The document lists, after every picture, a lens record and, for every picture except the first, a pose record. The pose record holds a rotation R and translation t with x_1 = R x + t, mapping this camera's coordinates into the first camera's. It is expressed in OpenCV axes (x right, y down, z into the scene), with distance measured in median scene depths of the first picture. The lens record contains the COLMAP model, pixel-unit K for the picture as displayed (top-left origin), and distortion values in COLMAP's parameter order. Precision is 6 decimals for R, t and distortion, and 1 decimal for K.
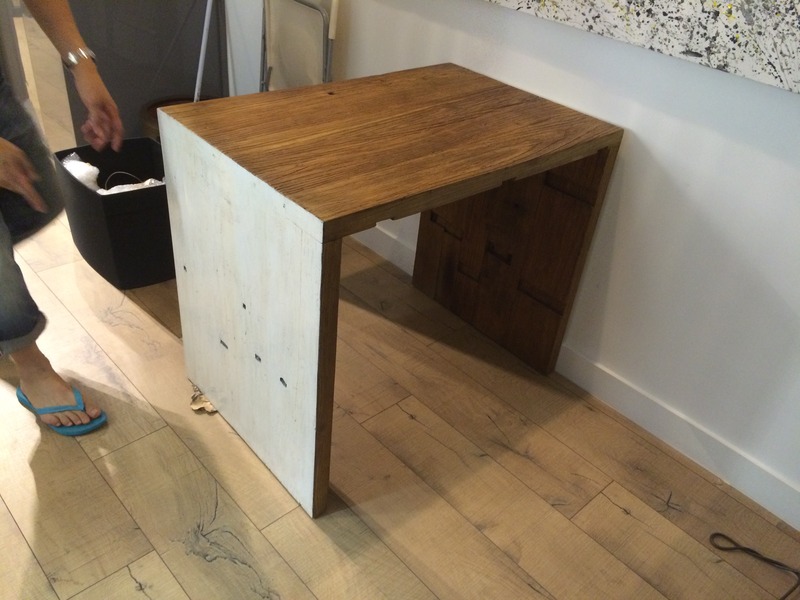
lens RADIAL K [[681.7, 0, 402.0], [0, 681.7, 303.9], [0, 0, 1]] dist [-0.001166, -0.037086]
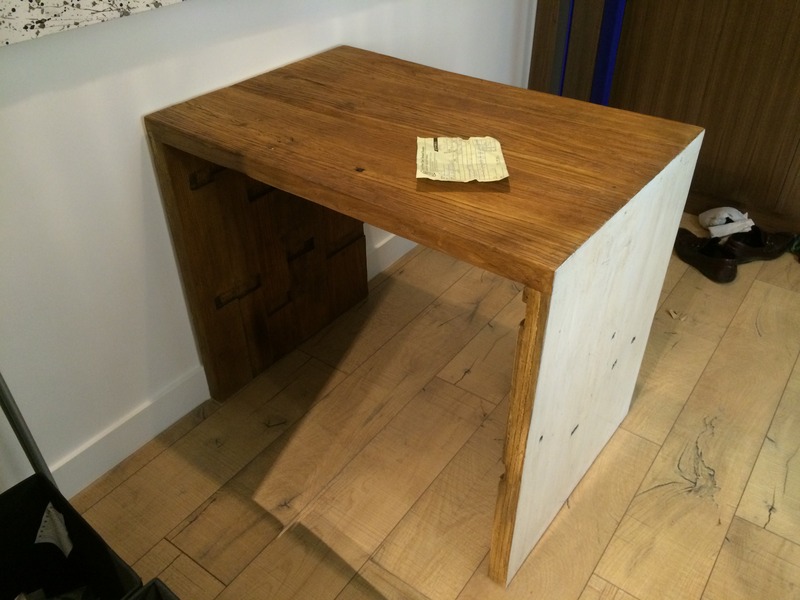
lens RADIAL K [[681.7, 0, 401.7], [0, 681.7, 296.6], [0, 0, 1]] dist [-0.001166, -0.037086]
pose [[-0.182496, -0.657346, 0.731157, -0.725412], [0.549510, 0.548467, 0.630256, -0.670550], [-0.815312, 0.516797, 0.261125, 0.875231]]
